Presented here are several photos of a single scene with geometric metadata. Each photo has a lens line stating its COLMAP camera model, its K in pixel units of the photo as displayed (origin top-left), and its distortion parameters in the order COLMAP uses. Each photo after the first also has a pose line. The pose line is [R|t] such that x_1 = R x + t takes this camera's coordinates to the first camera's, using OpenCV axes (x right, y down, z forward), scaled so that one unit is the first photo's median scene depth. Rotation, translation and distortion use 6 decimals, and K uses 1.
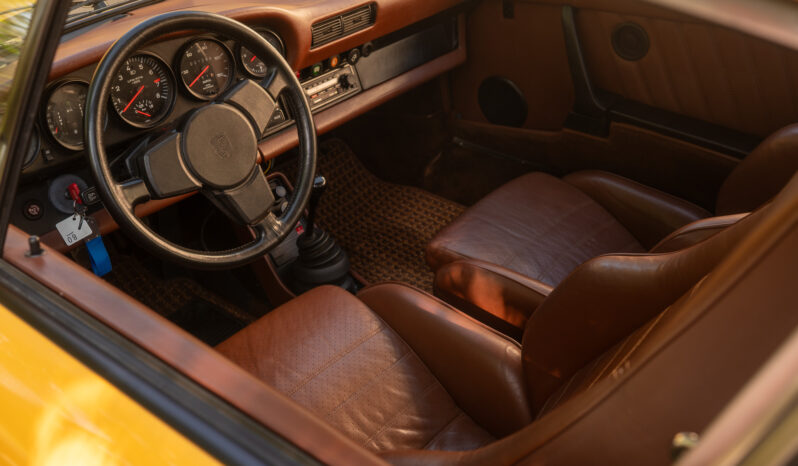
lens RADIAL K [[753.7, 0, 399.0], [0, 753.7, 233.0], [0, 0, 1]] dist [-0.001784, 0.019235]
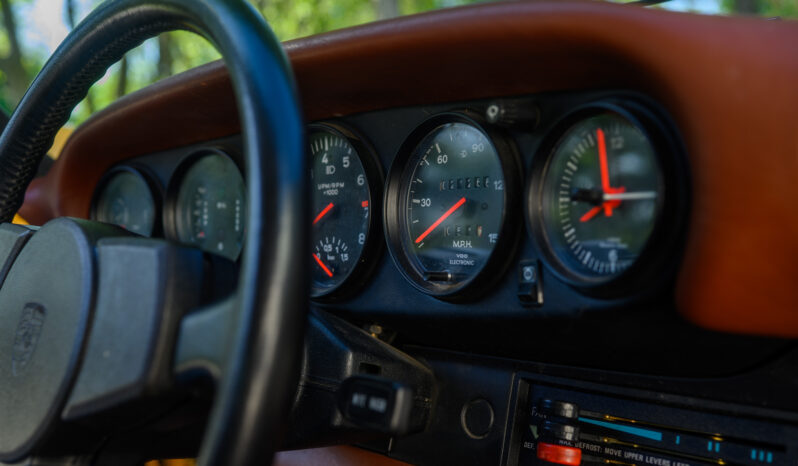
lens RADIAL K [[753.7, 0, 399.0], [0, 753.7, 233.0], [0, 0, 1]] dist [-0.001784, 0.019235]
pose [[-0.067954, 0.124199, -0.989928, 0.078987], [-0.445286, 0.884138, 0.141493, -0.244206], [0.892806, 0.450416, -0.004777, 0.988895]]
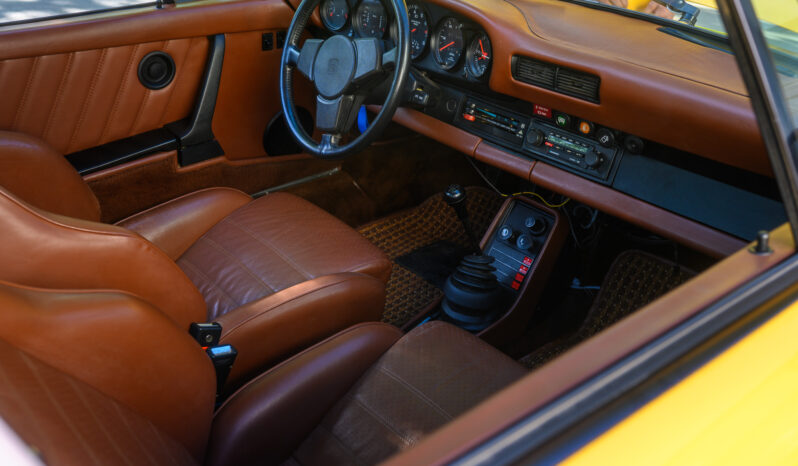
lens RADIAL K [[753.7, 0, 399.0], [0, 753.7, 233.0], [0, 0, 1]] dist [-0.001784, 0.019235]
pose [[-0.177318, 0.493381, -0.851548, 0.880362], [-0.526575, 0.683424, 0.505620, -0.560473], [0.831431, 0.538059, 0.138619, 0.934191]]
